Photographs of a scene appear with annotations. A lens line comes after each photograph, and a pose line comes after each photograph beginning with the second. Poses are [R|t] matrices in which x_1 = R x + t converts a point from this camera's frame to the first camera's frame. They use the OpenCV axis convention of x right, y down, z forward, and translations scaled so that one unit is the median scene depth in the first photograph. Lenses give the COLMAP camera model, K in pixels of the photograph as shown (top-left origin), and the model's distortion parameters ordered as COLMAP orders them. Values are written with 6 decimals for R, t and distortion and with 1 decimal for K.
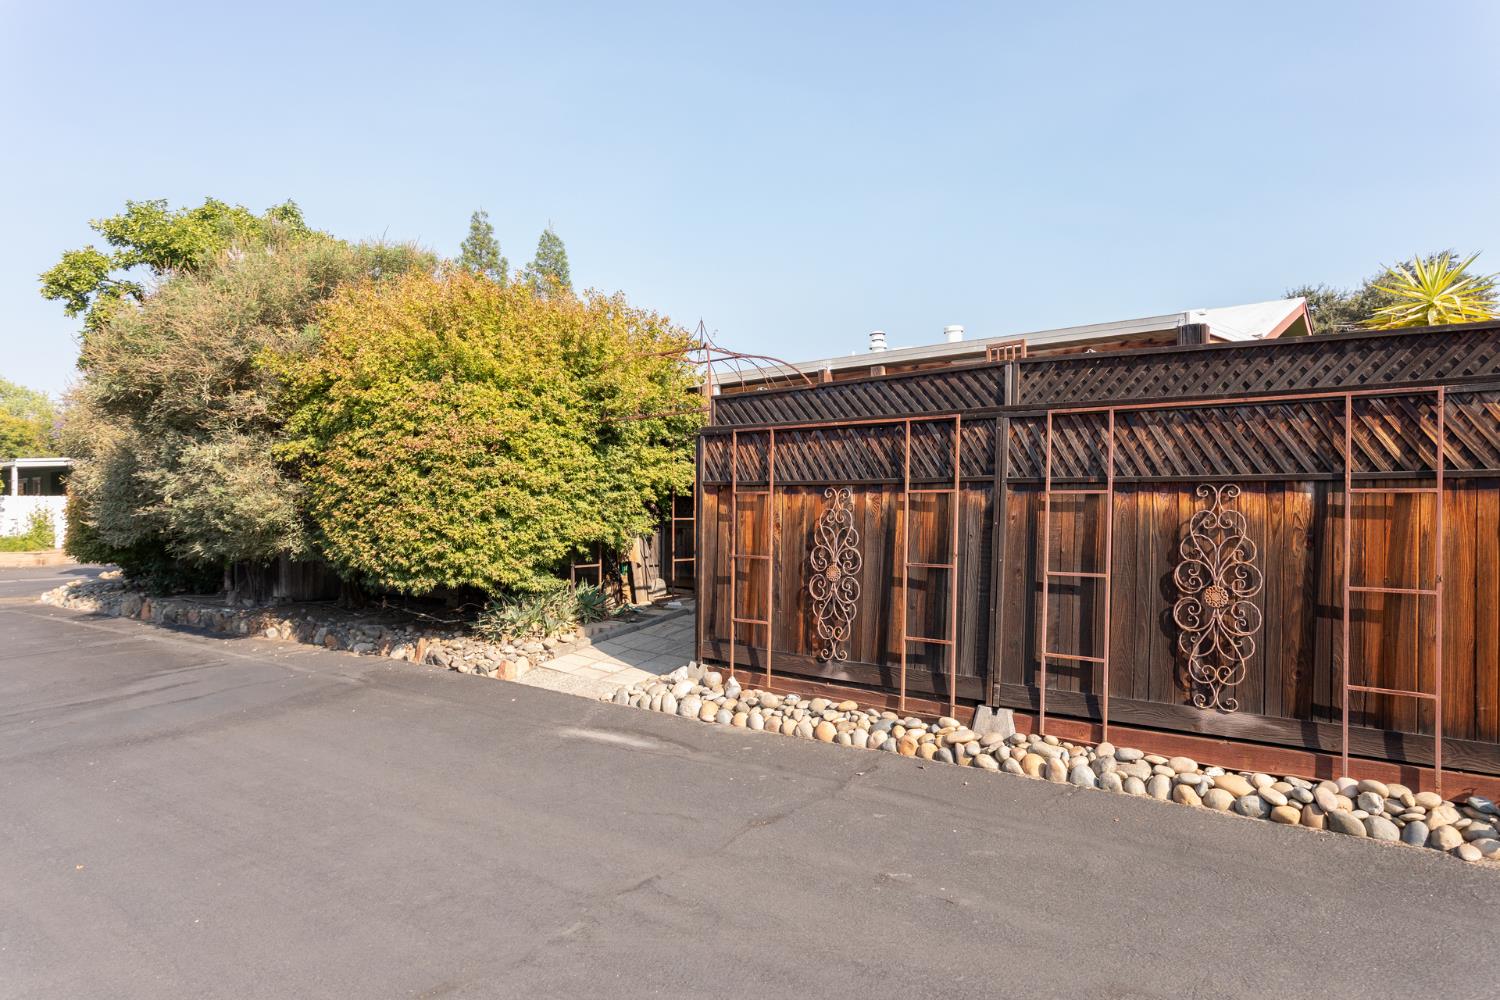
lens RADIAL K [[928.4, 0, 750.0], [0, 928.4, 500.0], [0, 0, 1]] dist [-0.006600, 0.000369]
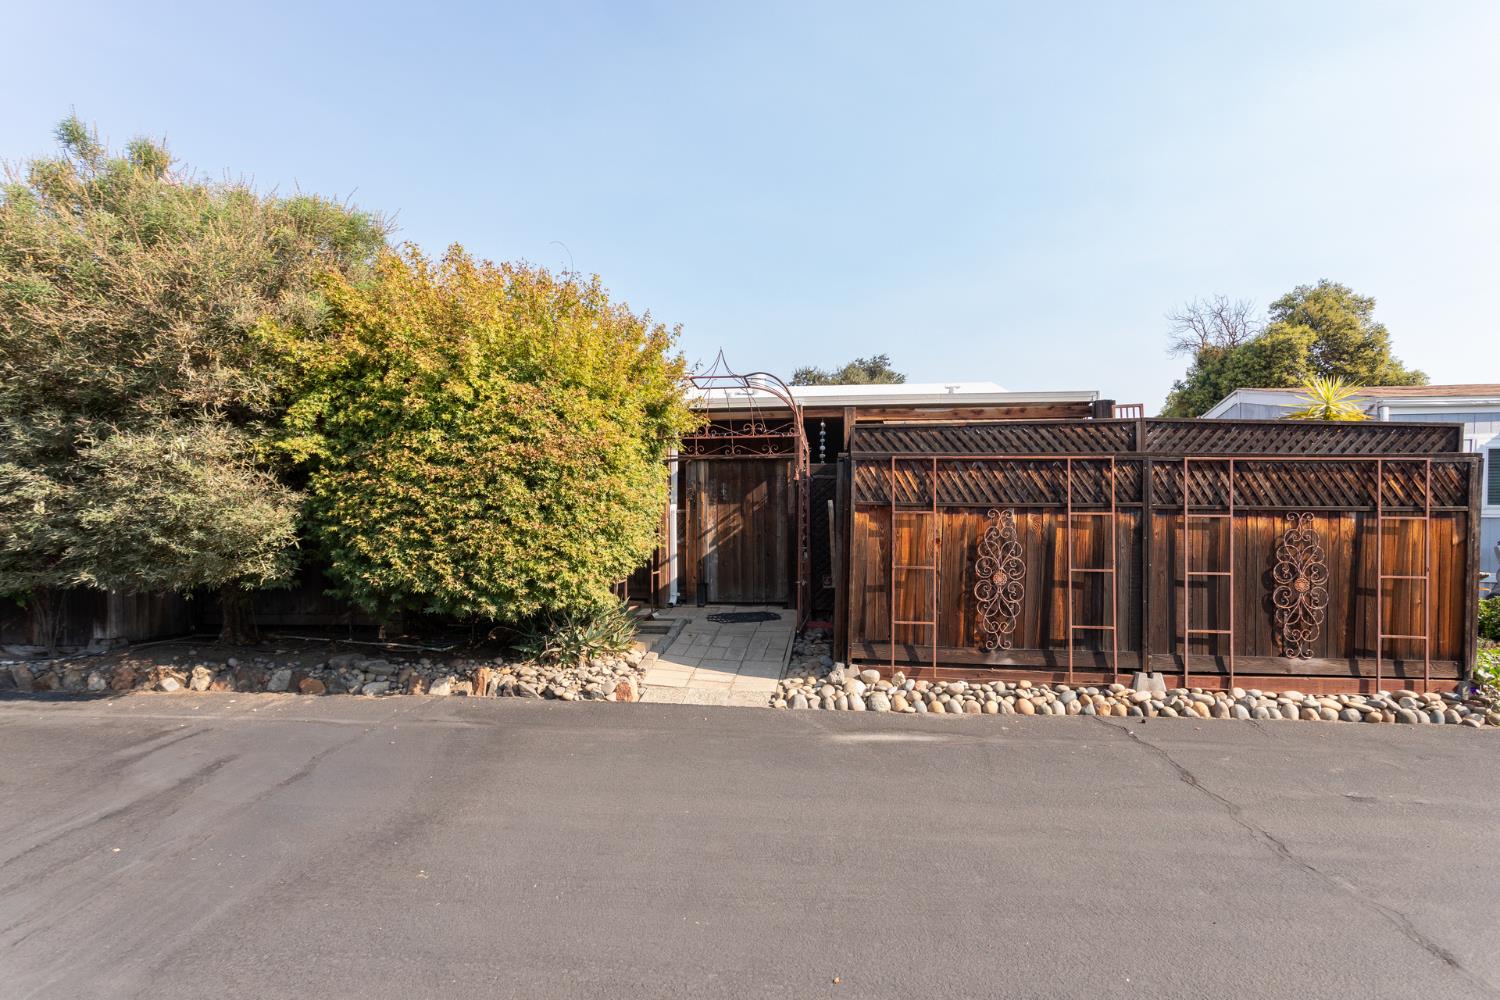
lens RADIAL K [[770.7, 0, 750.1], [0, 770.7, 541.0], [0, 0, 1]] dist [0.003748, 0.001428]
pose [[0.835959, -0.007363, 0.548743, -0.839978], [-0.010253, 0.999526, 0.029030, 0.002358], [-0.548697, -0.029894, 0.835487, 0.370853]]
